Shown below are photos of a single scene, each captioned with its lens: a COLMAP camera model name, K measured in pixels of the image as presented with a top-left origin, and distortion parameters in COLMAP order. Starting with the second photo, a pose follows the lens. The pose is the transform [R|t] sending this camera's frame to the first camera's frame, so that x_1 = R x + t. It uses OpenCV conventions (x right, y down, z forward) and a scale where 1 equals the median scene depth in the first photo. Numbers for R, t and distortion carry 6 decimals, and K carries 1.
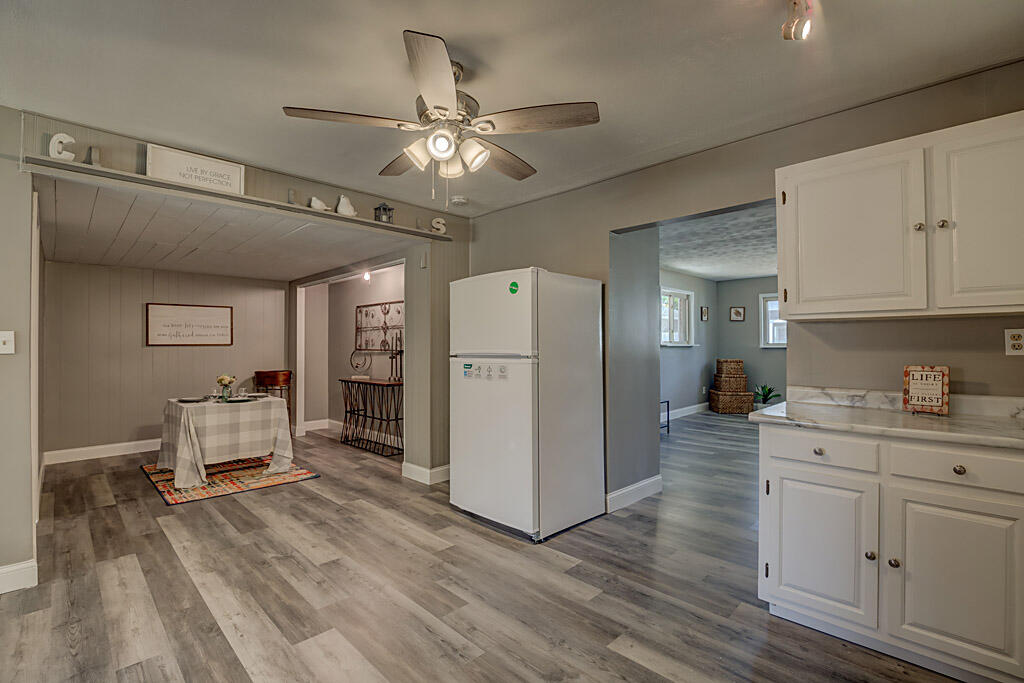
lens RADIAL K [[468.3, 0, 522.0], [0, 468.3, 337.2], [0, 0, 1]] dist [-0.003564, -0.000064]
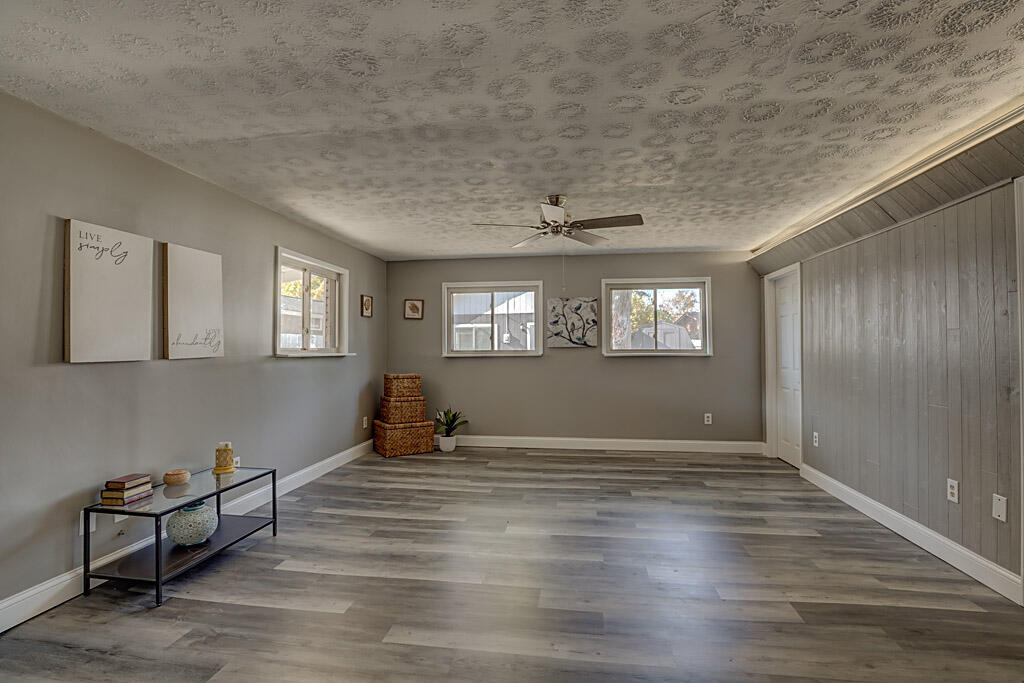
lens RADIAL K [[468.3, 0, 518.6], [0, 468.3, 339.6], [0, 0, 1]] dist [-0.003564, -0.000064]
pose [[0.804881, 0.009169, 0.593365, 0.178308], [-0.005718, 0.999954, -0.007695, 0.001009], [-0.593408, 0.002801, 0.804897, 0.357074]]
